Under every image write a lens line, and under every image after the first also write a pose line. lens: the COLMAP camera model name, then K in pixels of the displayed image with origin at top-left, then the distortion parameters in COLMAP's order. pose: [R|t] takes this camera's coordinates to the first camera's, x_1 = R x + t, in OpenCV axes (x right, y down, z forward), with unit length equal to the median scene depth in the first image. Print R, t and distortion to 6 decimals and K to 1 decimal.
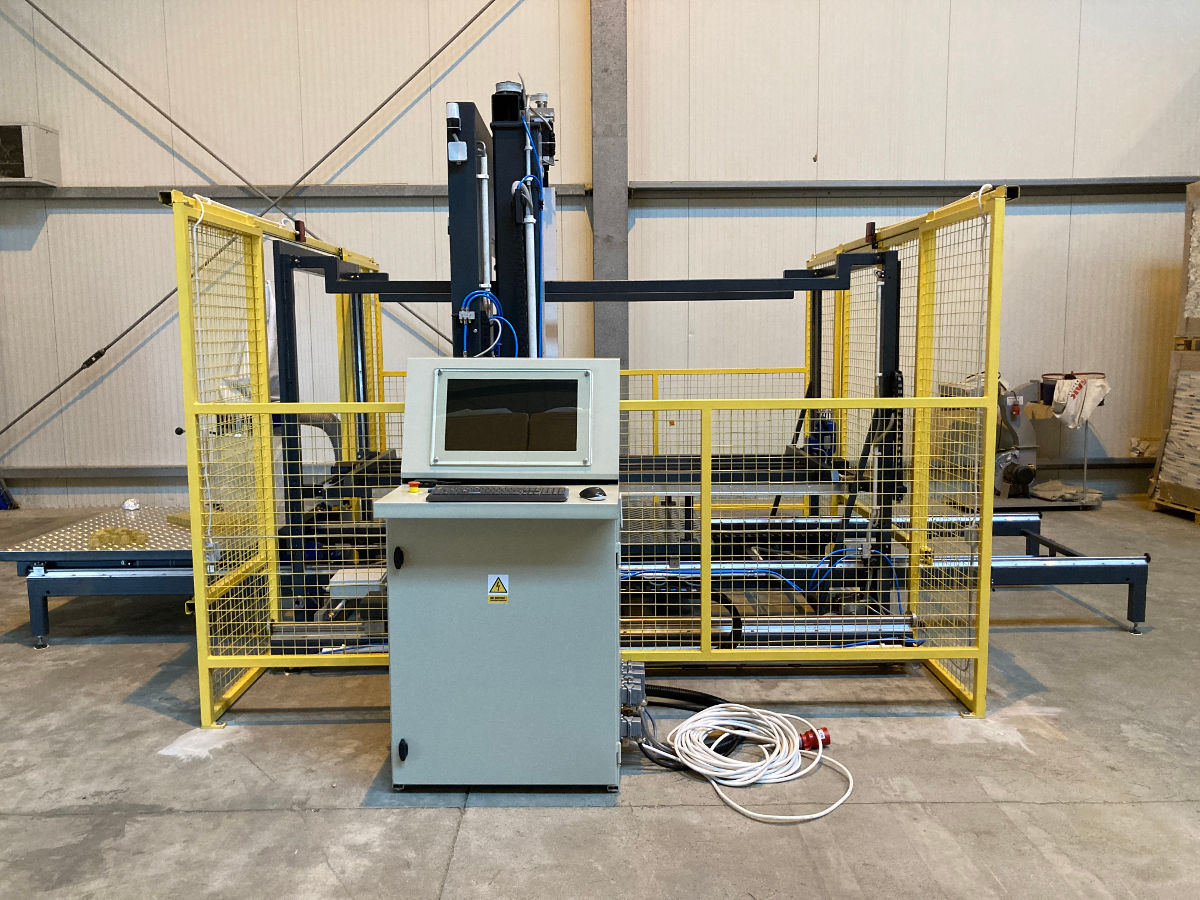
lens RADIAL K [[977.3, 0, 600.0], [0, 977.3, 450.0], [0, 0, 1]] dist [0.007824, 0.002780]
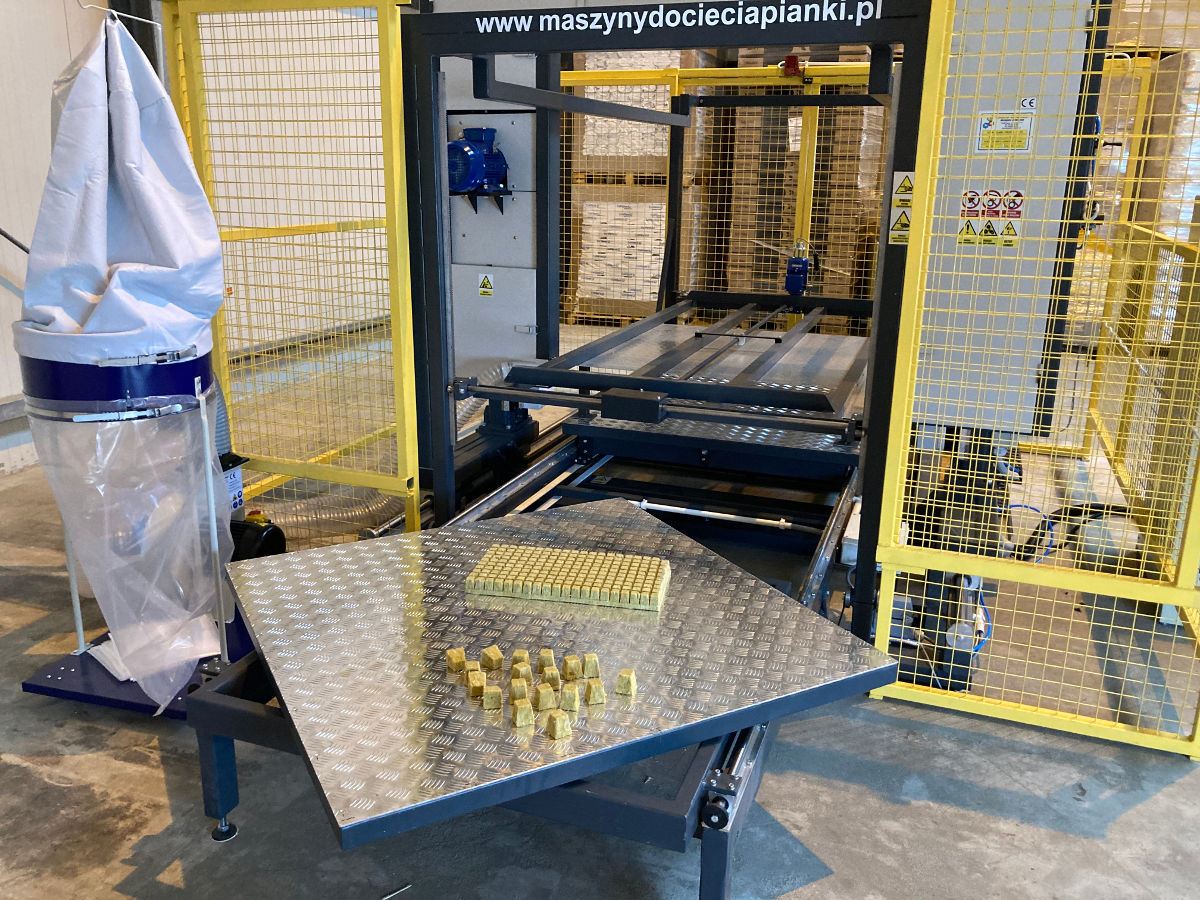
lens RADIAL K [[978.0, 0, 593.5], [0, 978.0, 445.5], [0, 0, 1]] dist [0.021899, -0.013073]
pose [[0.366824, -0.243387, 0.897888, -0.948988], [0.092632, 0.969929, 0.225071, -0.105717], [-0.925667, 0.000612, 0.378338, 0.954602]]
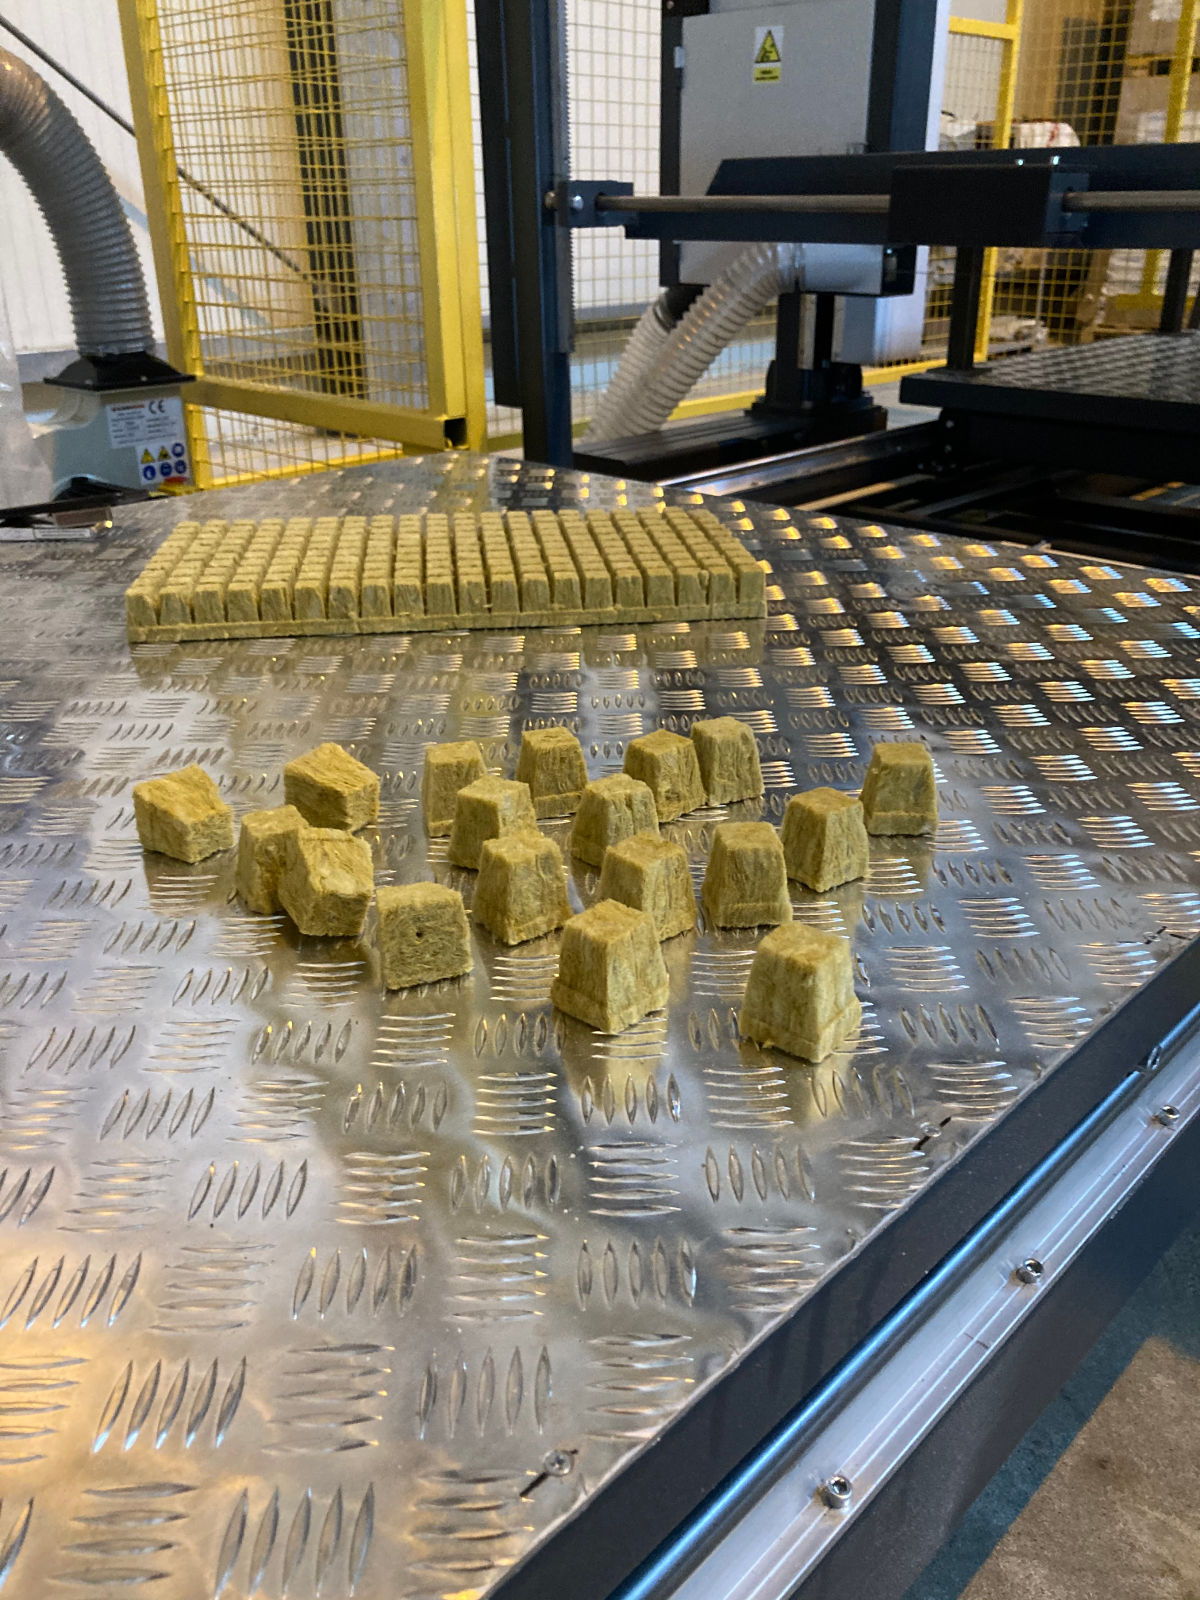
lens RADIAL K [[1302.4, 0, 600.0], [0, 1302.4, 800.0], [0, 0, 1]] dist [0.054190, -0.097127]
pose [[0.707905, -0.294183, 0.642127, -0.628954], [0.088642, 0.938947, 0.332446, 0.048567], [-0.700724, -0.178421, 0.690762, 1.004907]]
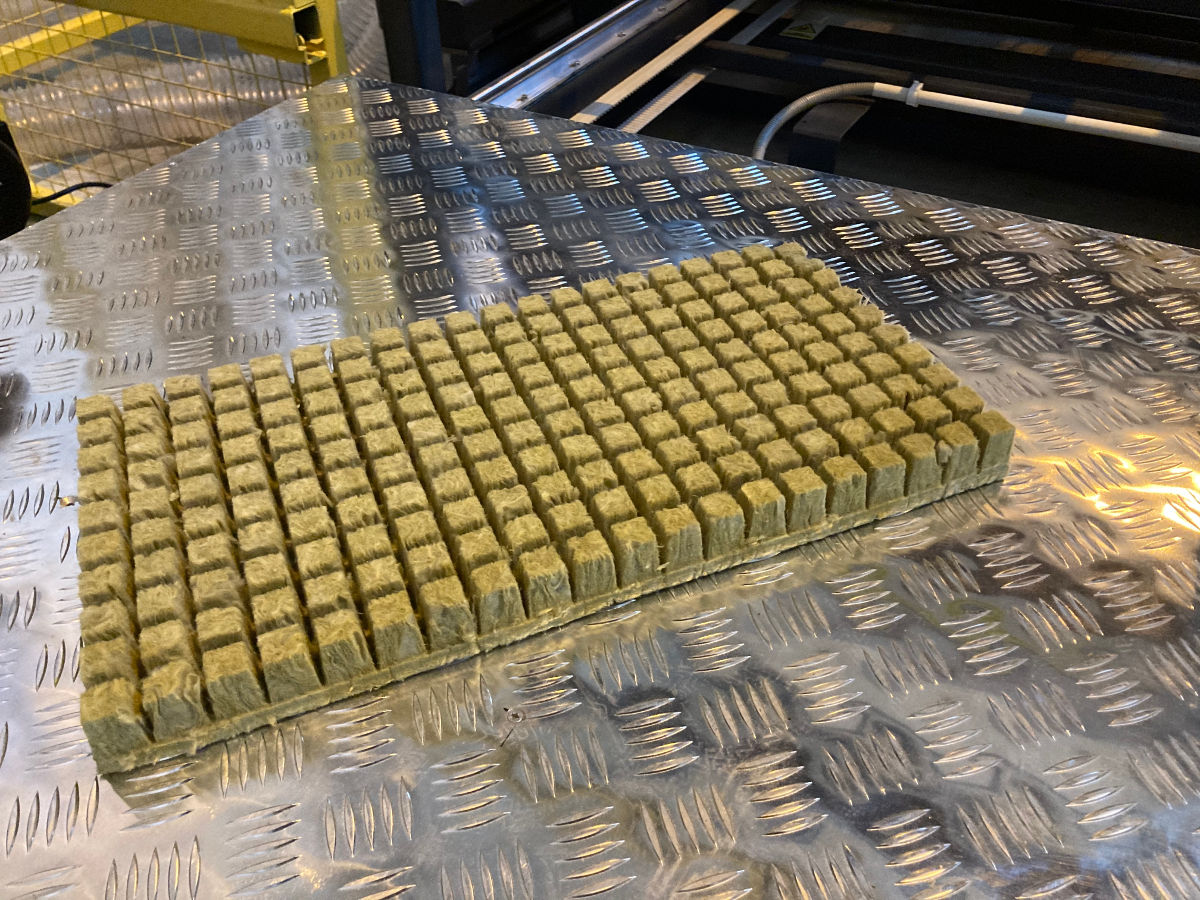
lens RADIAL K [[984.5, 0, 598.1], [0, 984.5, 442.8], [0, 0, 1]] dist [0.017259, -0.009638]
pose [[0.490026, -0.562757, 0.665717, -0.558188], [0.108813, 0.797209, 0.593816, 0.012276], [-0.864890, -0.218547, 0.451888, 1.138757]]
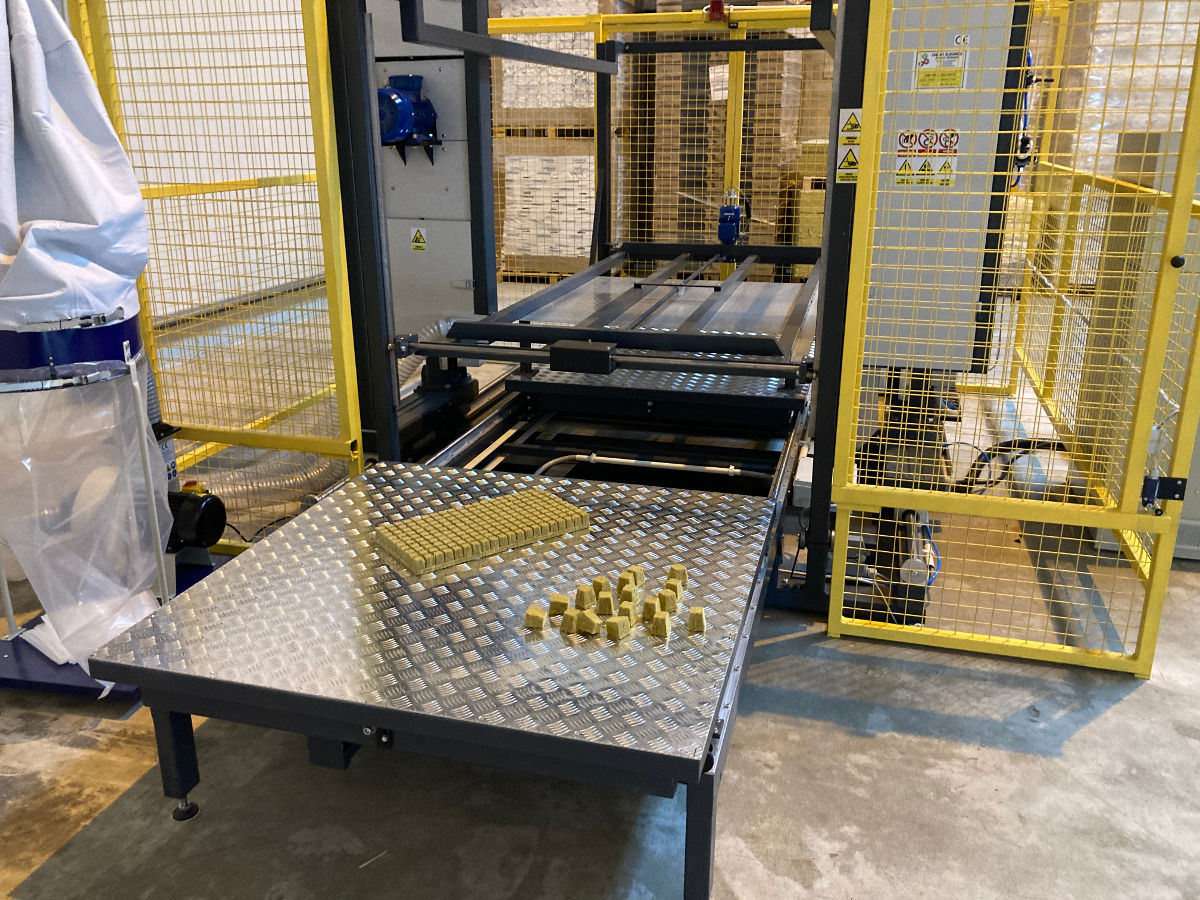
lens RADIAL K [[978.0, 0, 593.5], [0, 978.0, 445.5], [0, 0, 1]] dist [0.021899, -0.013073]
pose [[0.286413, -0.293335, 0.912098, -0.946976], [0.113398, 0.955667, 0.271738, -0.099865], [-0.951372, 0.025601, 0.306979, 0.975160]]
